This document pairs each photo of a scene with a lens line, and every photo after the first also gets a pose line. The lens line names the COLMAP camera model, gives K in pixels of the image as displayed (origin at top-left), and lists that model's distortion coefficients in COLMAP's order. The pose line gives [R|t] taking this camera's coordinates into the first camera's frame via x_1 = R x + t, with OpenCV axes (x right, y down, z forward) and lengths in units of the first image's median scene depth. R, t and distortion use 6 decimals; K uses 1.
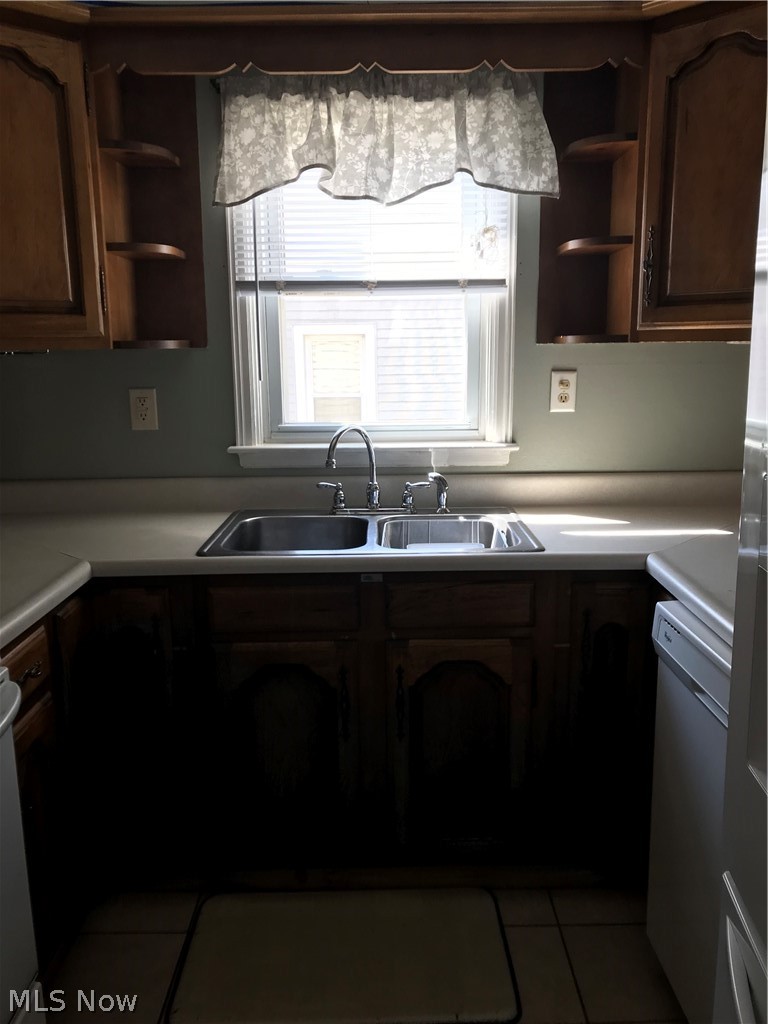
lens RADIAL K [[844.1, 0, 384.8], [0, 844.1, 513.1], [0, 0, 1]] dist [0.034573, -0.004241]
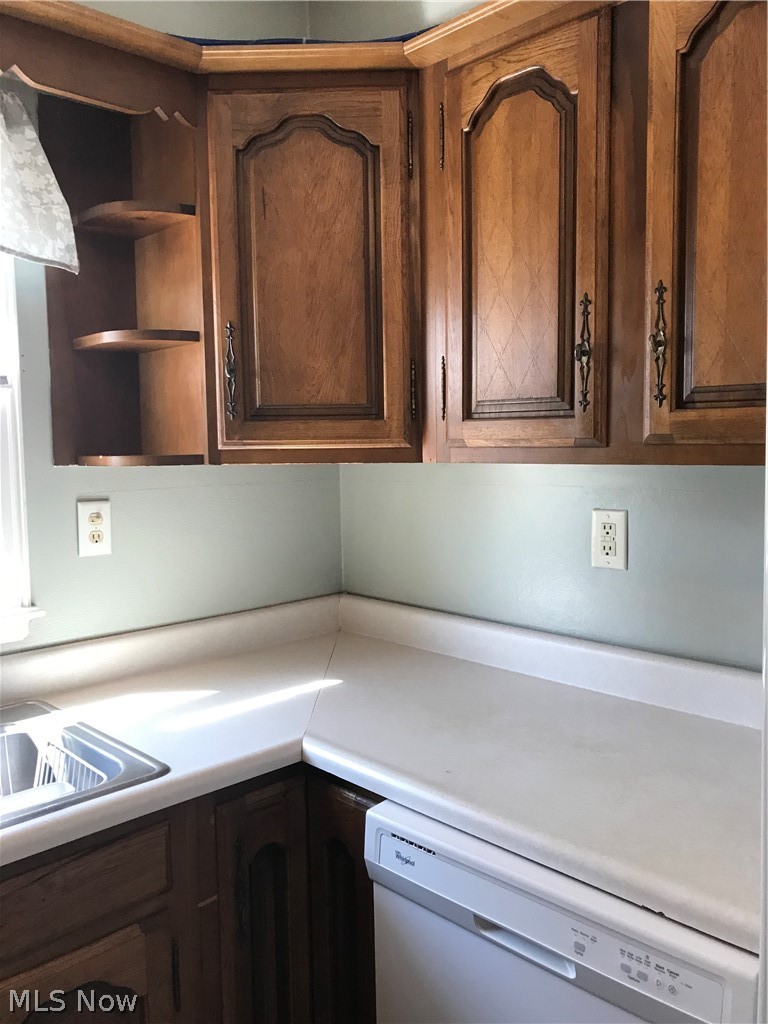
lens RADIAL K [[844.1, 0, 384.2], [0, 844.1, 509.3], [0, 0, 1]] dist [0.034573, -0.004241]
pose [[0.716795, -0.067224, 0.694036, -0.134514], [0.147900, 0.987352, -0.057115, -0.089222], [-0.681418, 0.143588, 0.717671, 0.325345]]
